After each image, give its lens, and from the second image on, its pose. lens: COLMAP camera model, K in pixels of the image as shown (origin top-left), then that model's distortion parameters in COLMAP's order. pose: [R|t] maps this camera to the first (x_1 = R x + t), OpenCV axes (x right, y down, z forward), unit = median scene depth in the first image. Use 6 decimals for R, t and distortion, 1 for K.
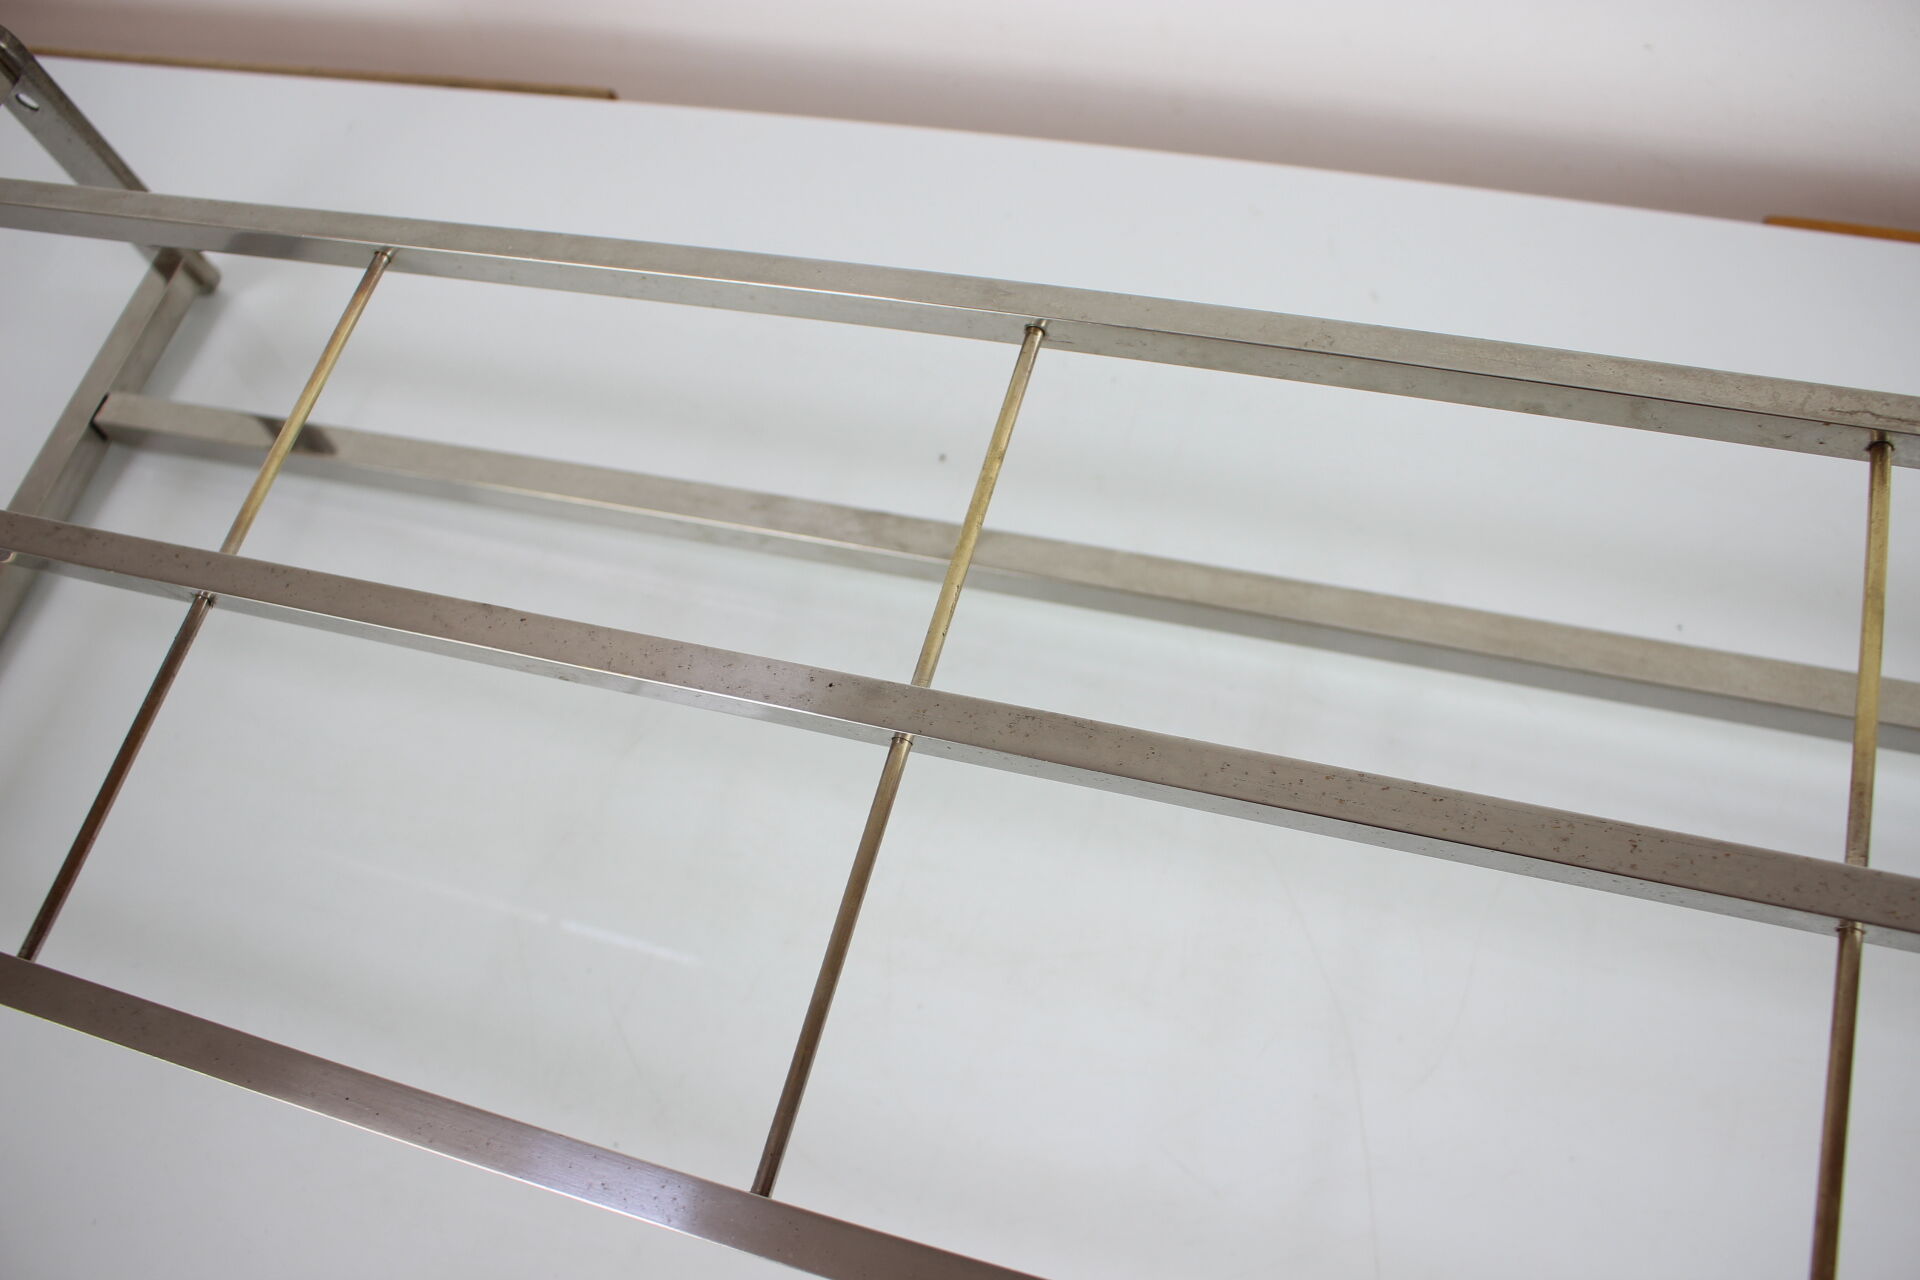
lens RADIAL K [[1609.4, 0, 962.1], [0, 1609.4, 681.4], [0, 0, 1]] dist [-0.131259, 0.079514]
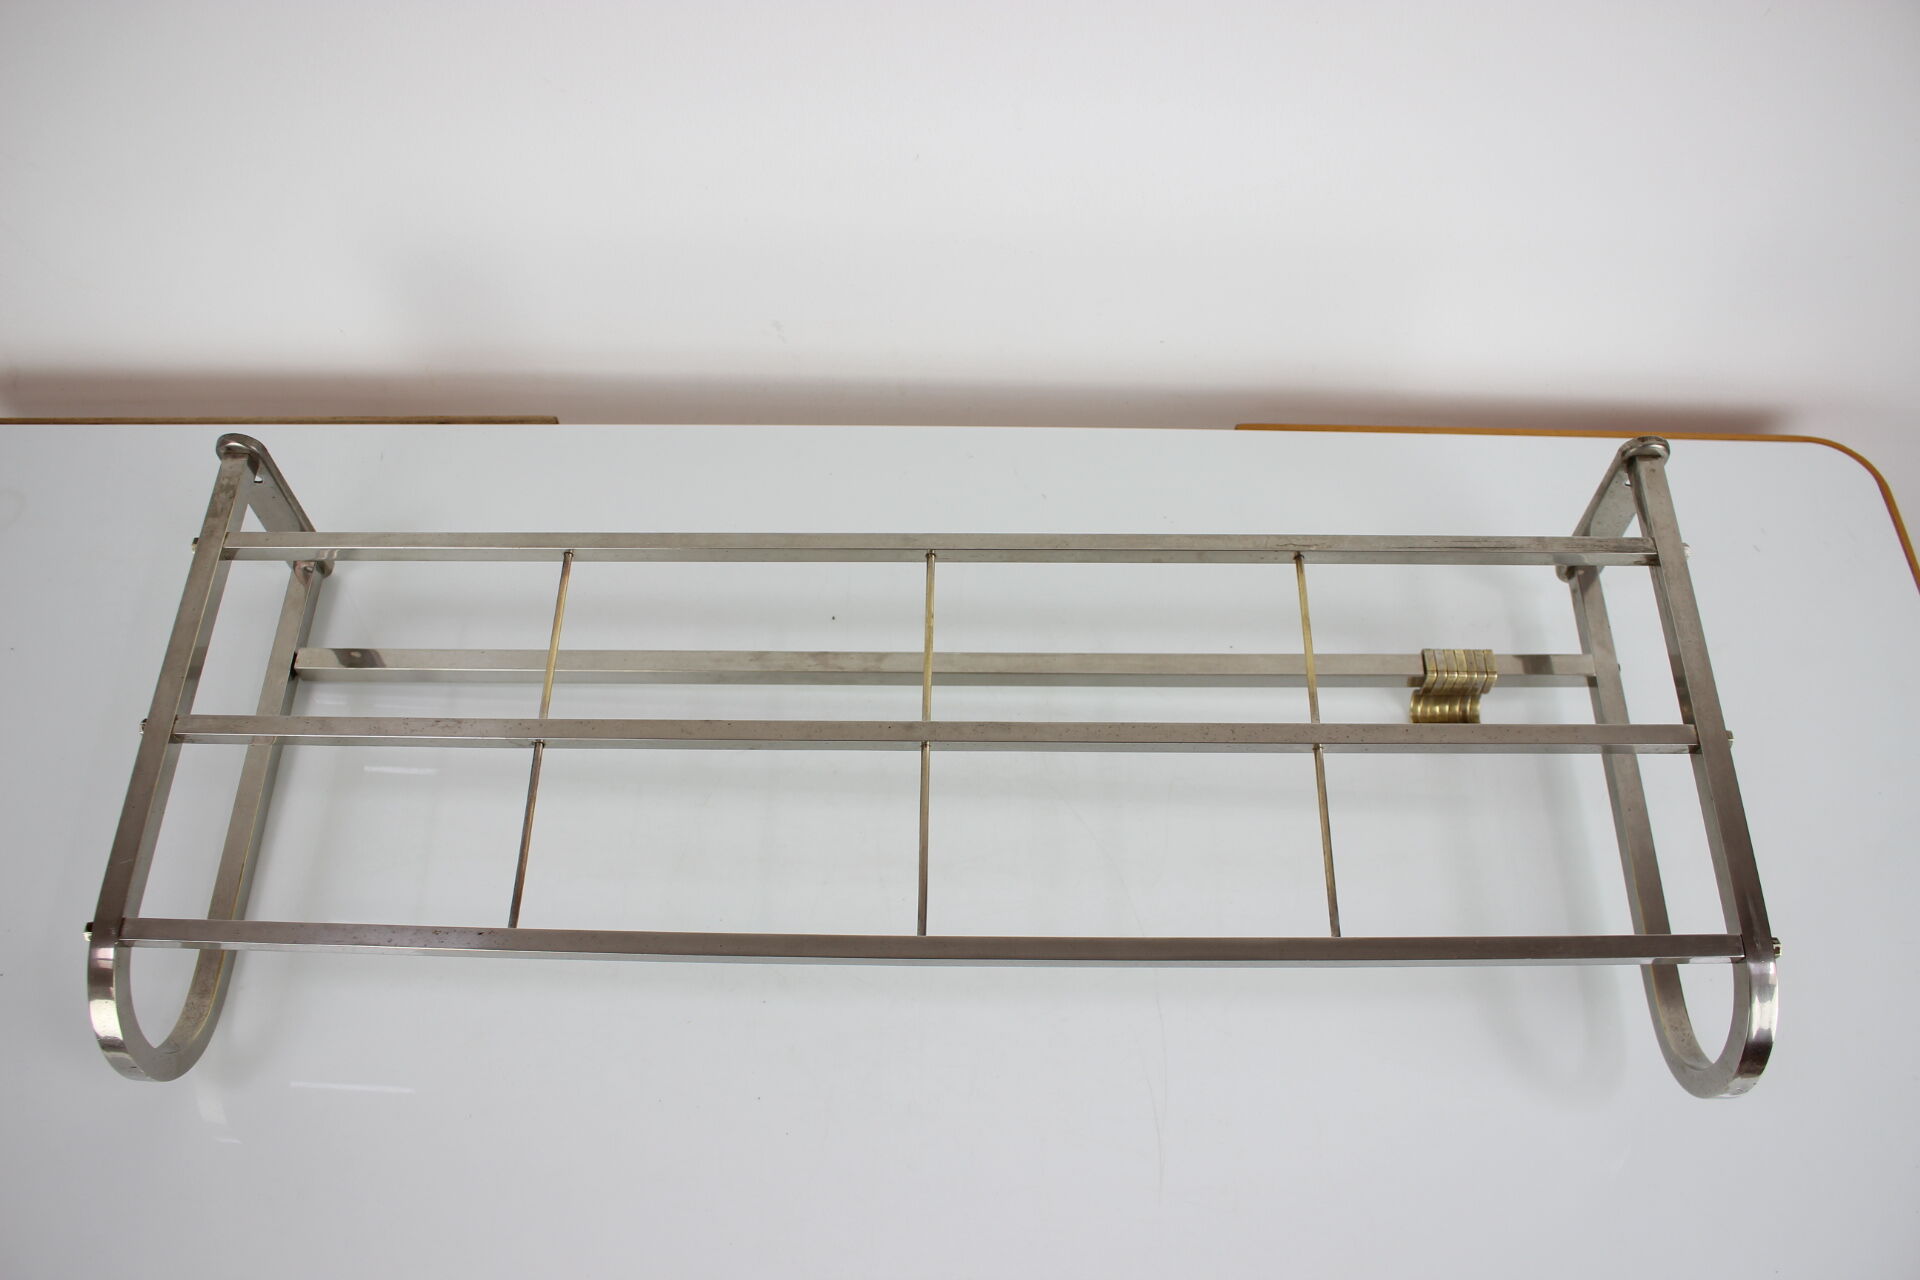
lens RADIAL K [[1609.4, 0, 962.1], [0, 1609.4, 681.4], [0, 0, 1]] dist [-0.131259, 0.079514]
pose [[0.951460, -0.153184, 0.266942, -0.535726], [0.171788, 0.983981, -0.047648, 0.059619], [-0.255367, 0.091193, 0.962534, -1.112439]]
